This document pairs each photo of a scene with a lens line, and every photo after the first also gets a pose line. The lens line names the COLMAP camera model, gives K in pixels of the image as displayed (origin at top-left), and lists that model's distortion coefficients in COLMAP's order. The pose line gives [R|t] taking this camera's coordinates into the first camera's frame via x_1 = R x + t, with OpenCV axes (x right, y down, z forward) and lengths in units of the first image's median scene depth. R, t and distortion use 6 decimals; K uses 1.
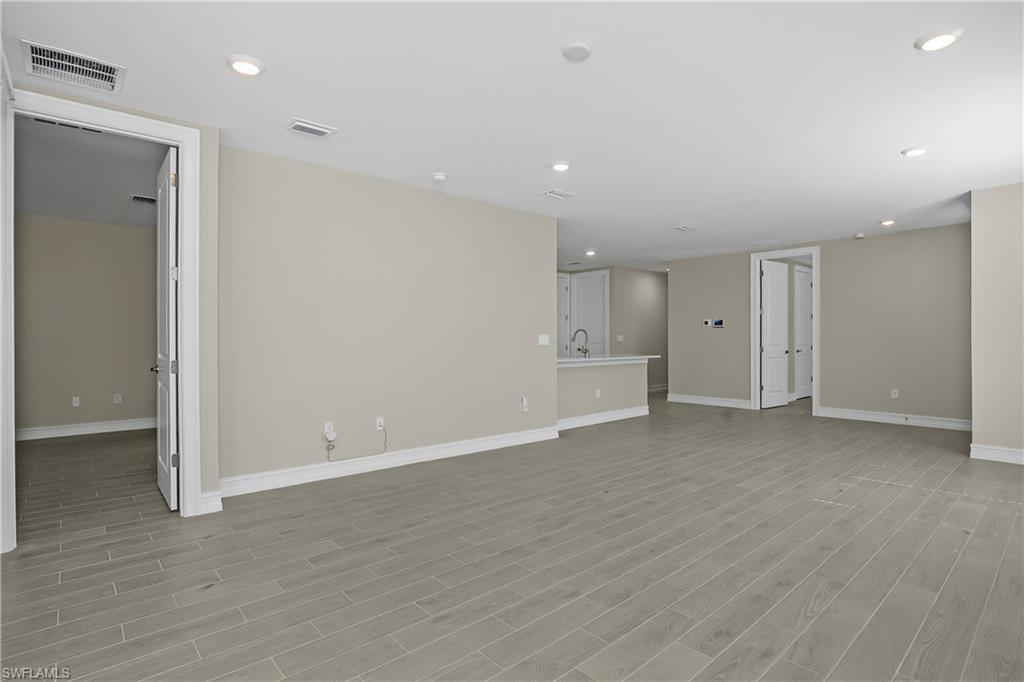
lens RADIAL K [[512.1, 0, 494.9], [0, 512.1, 338.4], [0, 0, 1]] dist [-0.023639, 0.004190]
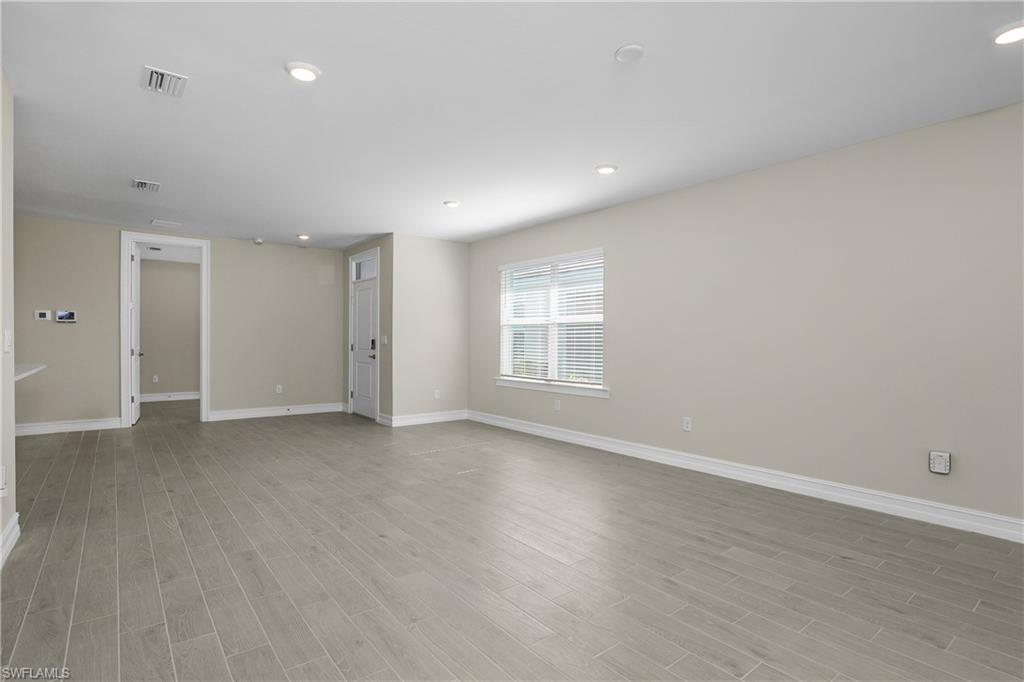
lens RADIAL K [[512.1, 0, 518.6], [0, 512.1, 338.7], [0, 0, 1]] dist [-0.023639, 0.004190]
pose [[0.038860, 0.003451, 0.999239, -0.400809], [-0.005782, 0.999978, -0.003228, -0.001088], [-0.999228, -0.005652, 0.038879, 0.551804]]
